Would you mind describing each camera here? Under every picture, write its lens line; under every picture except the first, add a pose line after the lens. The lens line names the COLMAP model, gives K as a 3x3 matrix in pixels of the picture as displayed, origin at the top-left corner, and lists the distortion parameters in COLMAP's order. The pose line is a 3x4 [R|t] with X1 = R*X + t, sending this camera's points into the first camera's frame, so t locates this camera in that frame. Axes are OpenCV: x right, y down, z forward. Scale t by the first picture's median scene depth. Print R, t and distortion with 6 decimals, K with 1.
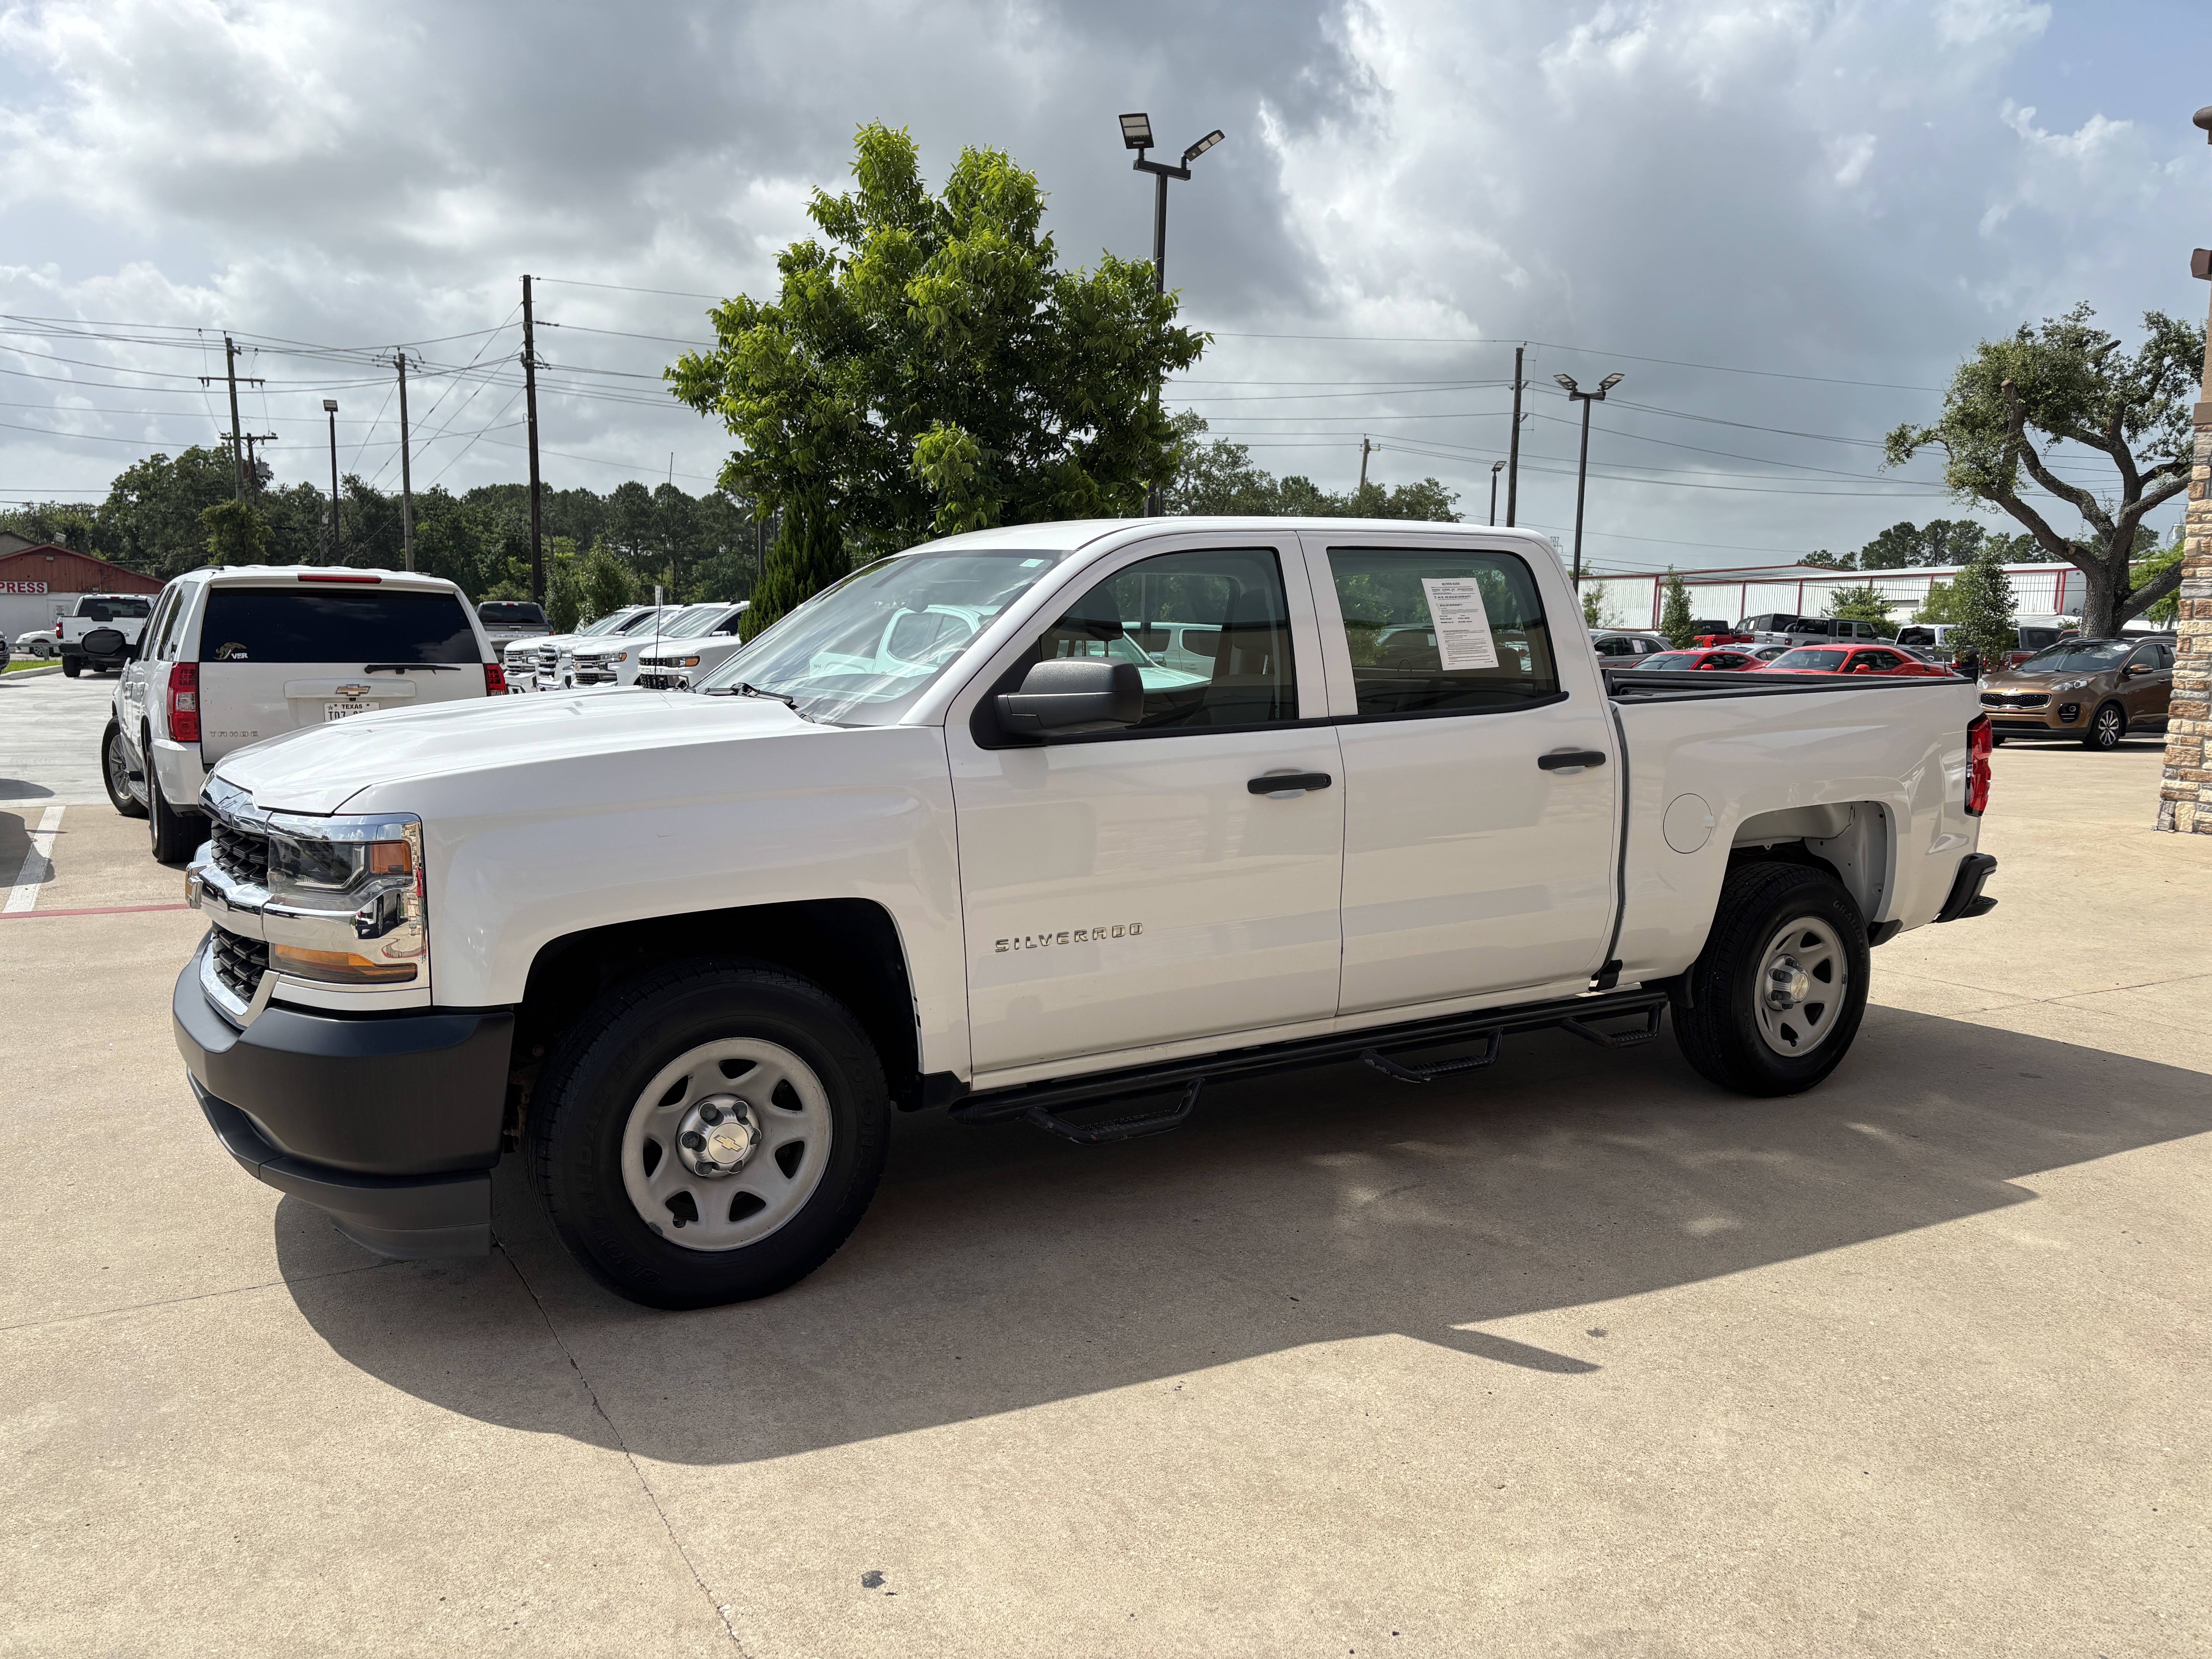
lens RADIAL K [[1677.0, 0, 1107.0], [0, 1677.0, 826.1], [0, 0, 1]] dist [0.039319, -0.028832]
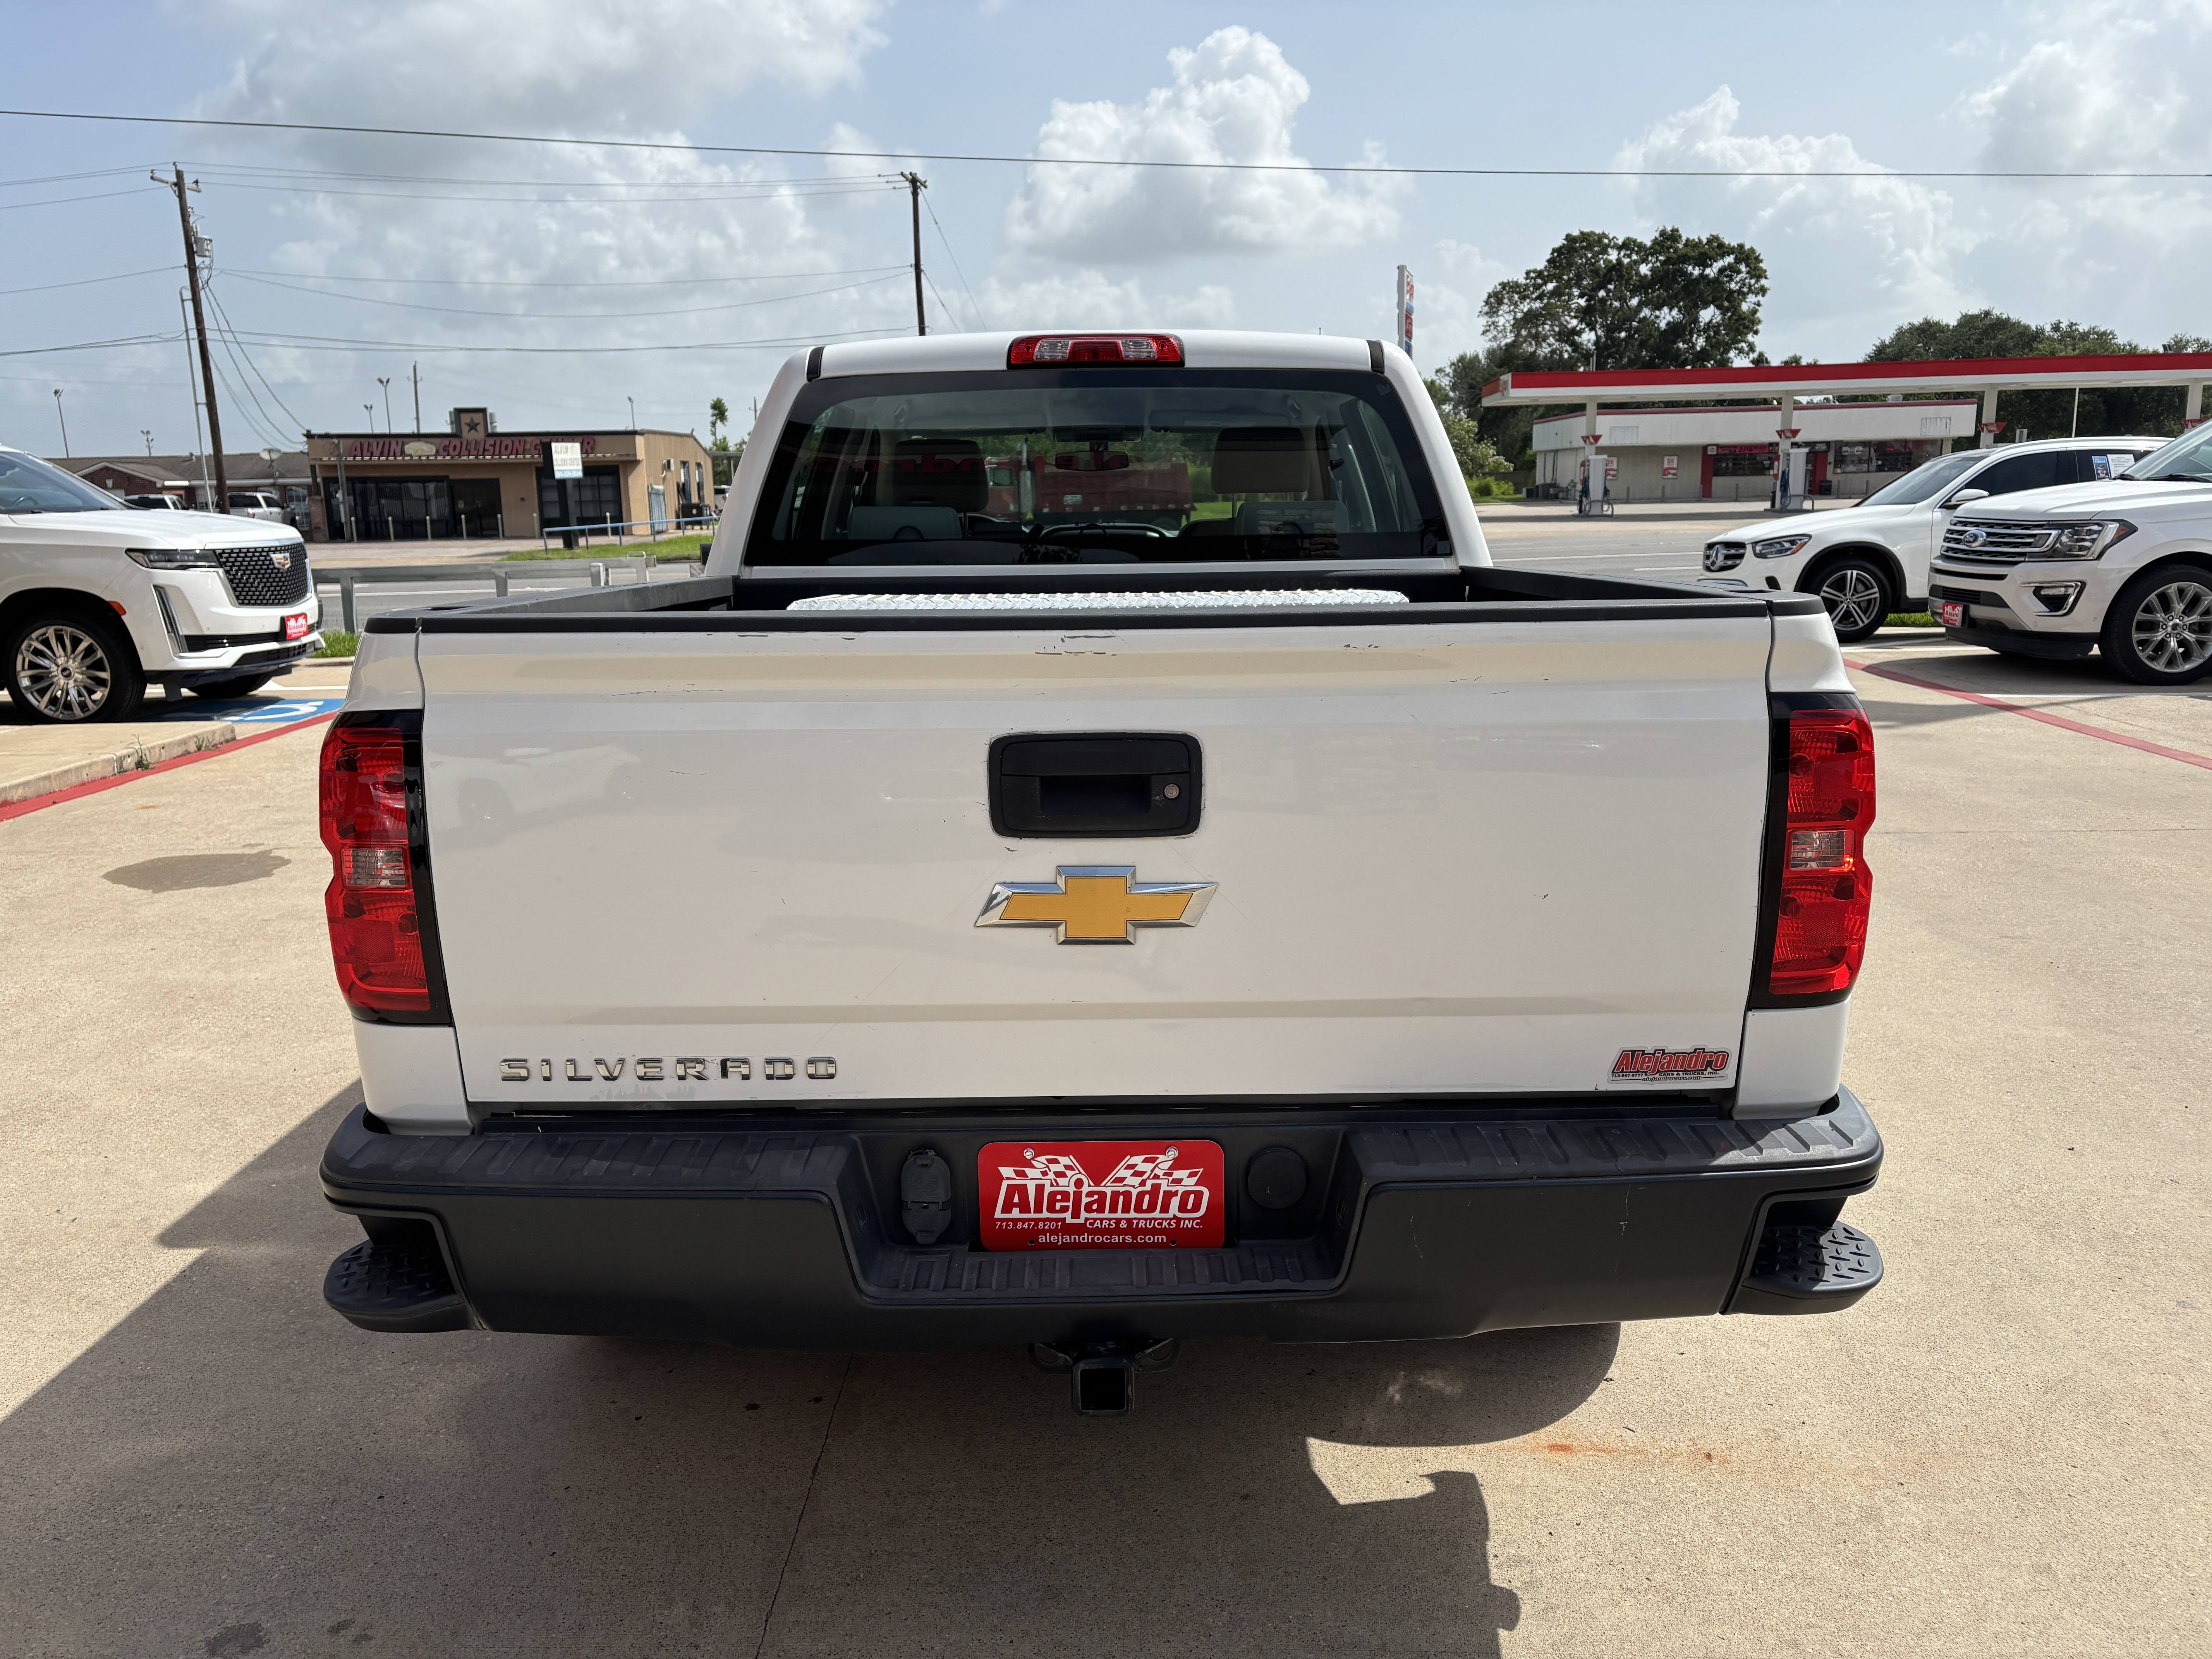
lens RADIAL K [[1677.0, 0, 1108.2], [0, 1677.0, 820.7], [0, 0, 1]] dist [0.039319, -0.028832]
pose [[-0.529556, 0.162145, -0.832634, 0.890795], [-0.085201, 0.966431, 0.242389, -0.174805], [0.843985, 0.199299, -0.497964, 1.622318]]
